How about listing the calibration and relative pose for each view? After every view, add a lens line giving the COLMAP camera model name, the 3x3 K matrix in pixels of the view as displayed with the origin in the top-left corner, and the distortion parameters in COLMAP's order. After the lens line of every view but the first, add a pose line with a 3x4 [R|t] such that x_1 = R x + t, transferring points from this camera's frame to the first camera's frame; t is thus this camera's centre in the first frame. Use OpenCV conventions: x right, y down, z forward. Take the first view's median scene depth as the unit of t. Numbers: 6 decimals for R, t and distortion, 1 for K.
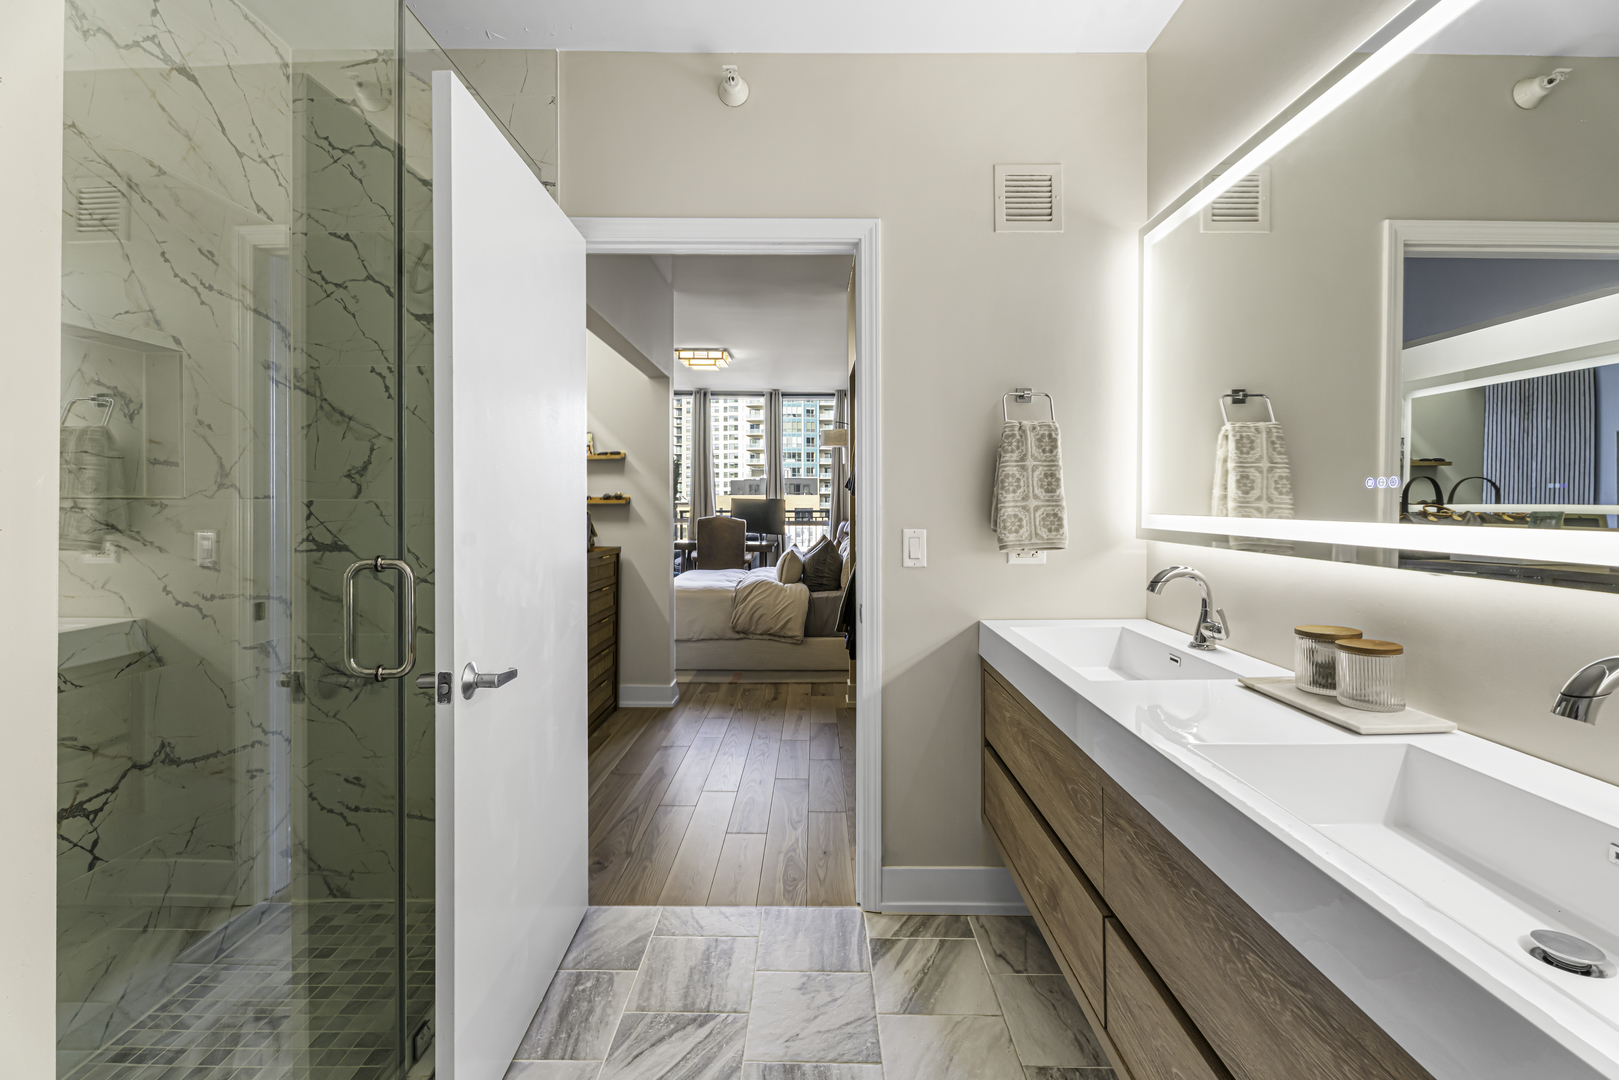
lens RADIAL K [[723.1, 0, 815.0], [0, 723.1, 510.3], [0, 0, 1]] dist [0.003613, -0.002142]
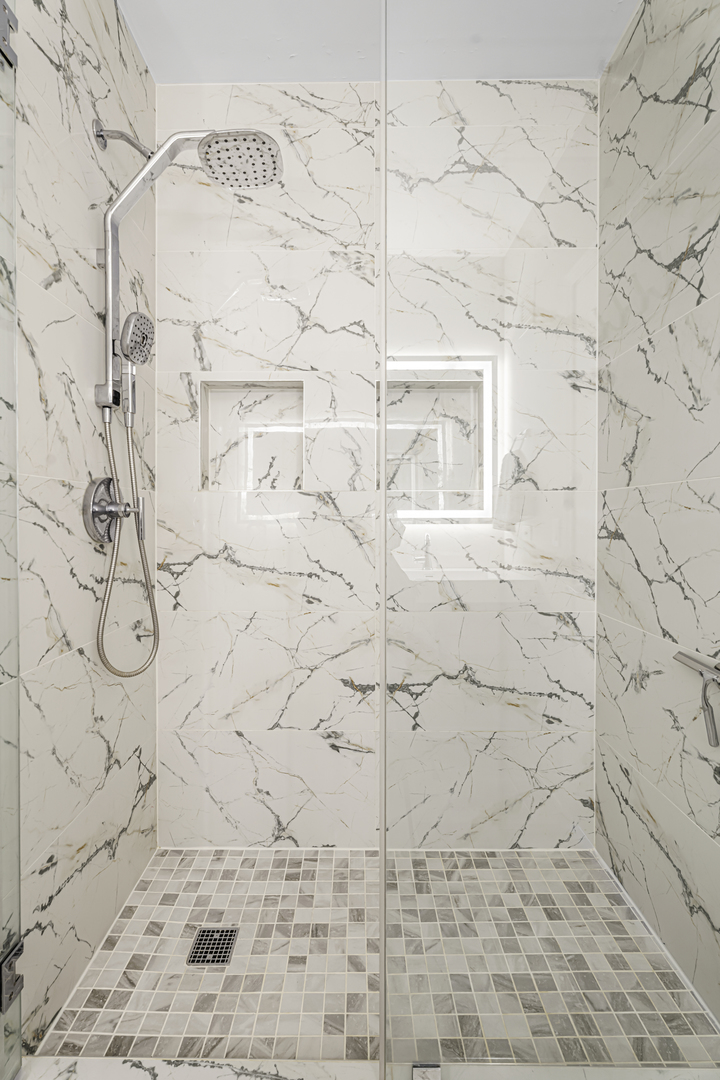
lens RADIAL K [[482.4, 0, 262.5], [0, 482.4, 519.1], [0, 0, 1]] dist [0.003613, -0.002142]
pose [[-0.014043, 0.015120, -0.999787, 0.030626], [-0.010158, 0.999832, 0.015263, 0.027627], [0.999850, 0.010370, -0.013887, 0.609801]]
